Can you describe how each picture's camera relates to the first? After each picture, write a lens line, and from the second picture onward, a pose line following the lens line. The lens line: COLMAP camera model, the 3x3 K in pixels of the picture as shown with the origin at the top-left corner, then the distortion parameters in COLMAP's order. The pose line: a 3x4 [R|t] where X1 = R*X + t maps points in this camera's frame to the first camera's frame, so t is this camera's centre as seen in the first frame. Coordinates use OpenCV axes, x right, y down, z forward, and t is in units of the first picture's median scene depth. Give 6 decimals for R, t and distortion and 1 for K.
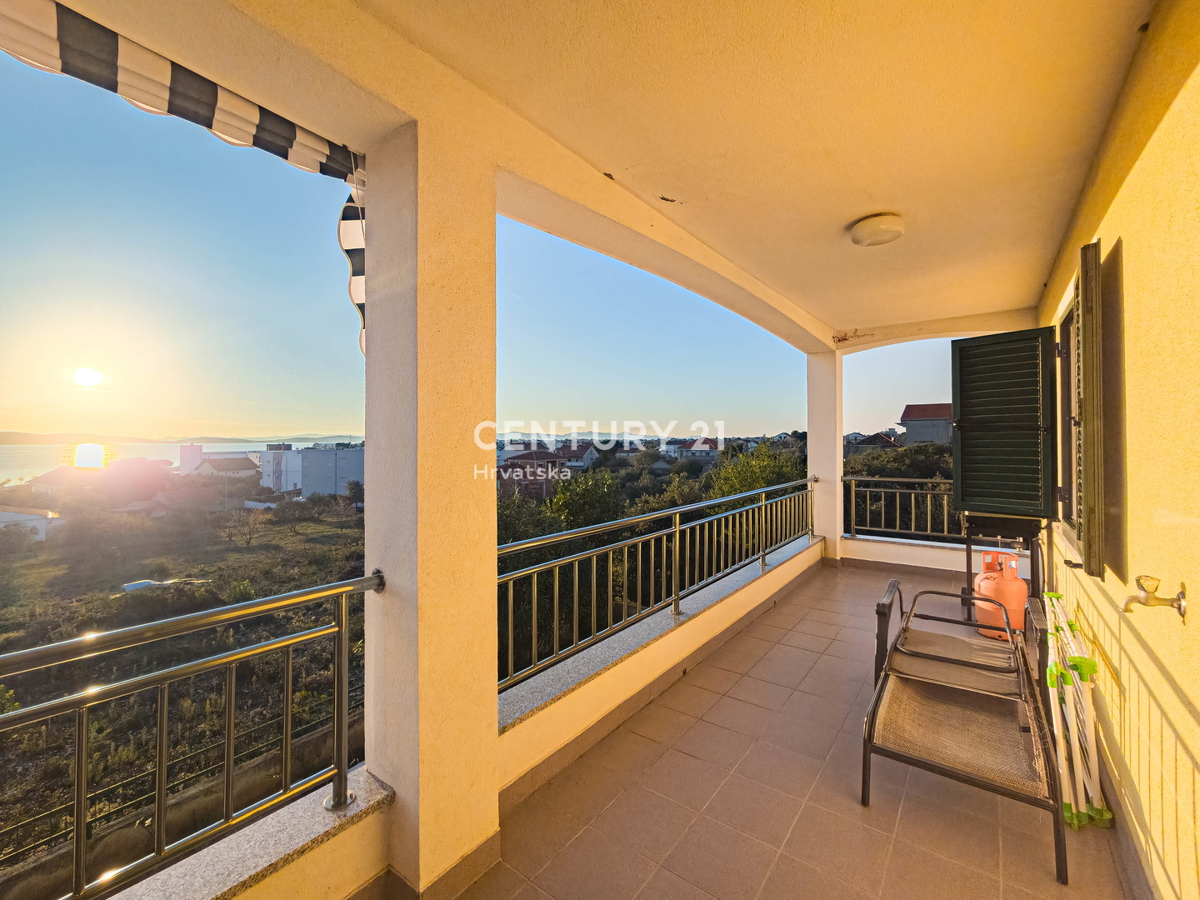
lens RADIAL K [[495.5, 0, 603.4], [0, 495.5, 433.7], [0, 0, 1]] dist [-0.017320, 0.000519]
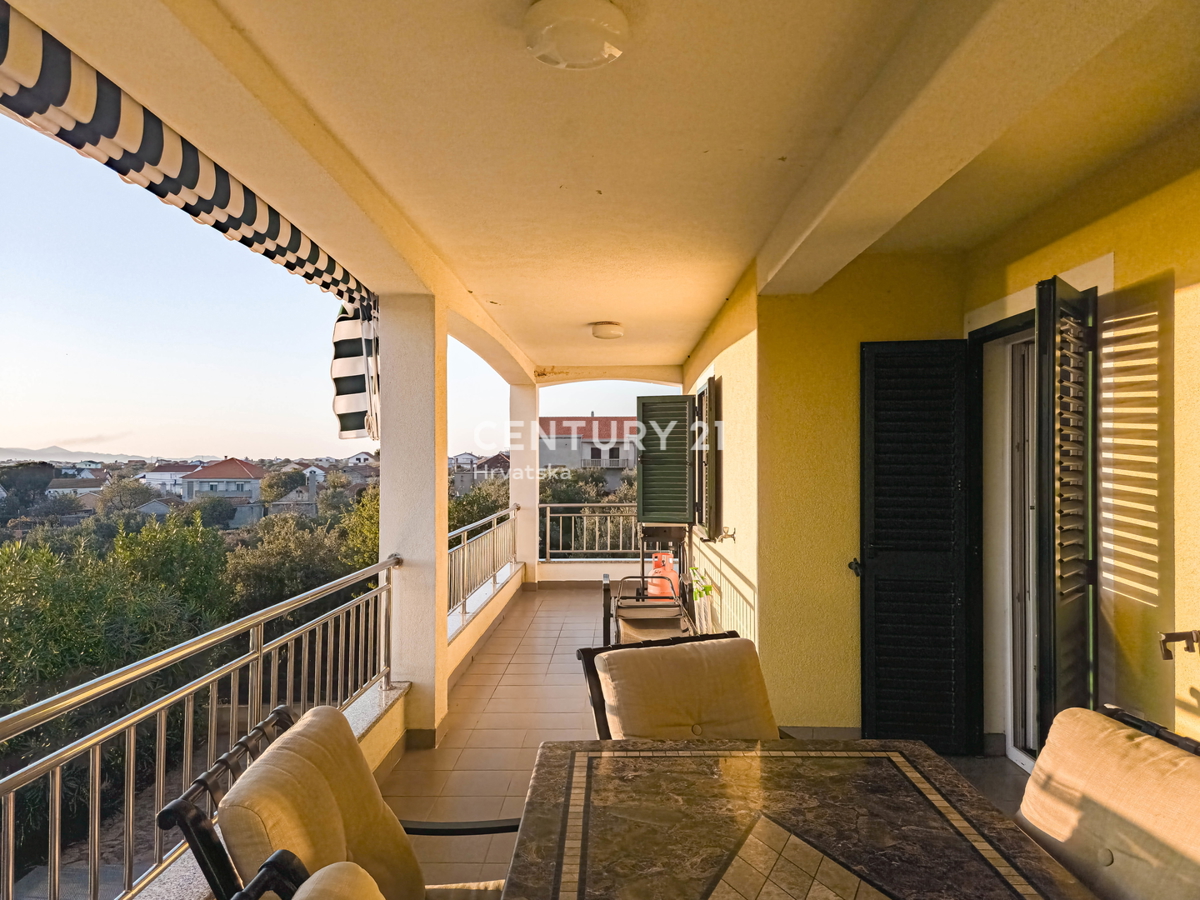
lens RADIAL K [[804.4, 0, 600.0], [0, 804.4, 450.0], [0, 0, 1]] dist [0.001368, -0.000034]
pose [[0.802320, 0.011445, 0.596785, -0.500133], [-0.009181, 0.999934, -0.006834, -0.020261], [-0.596824, 0.000004, 0.802372, -0.516823]]
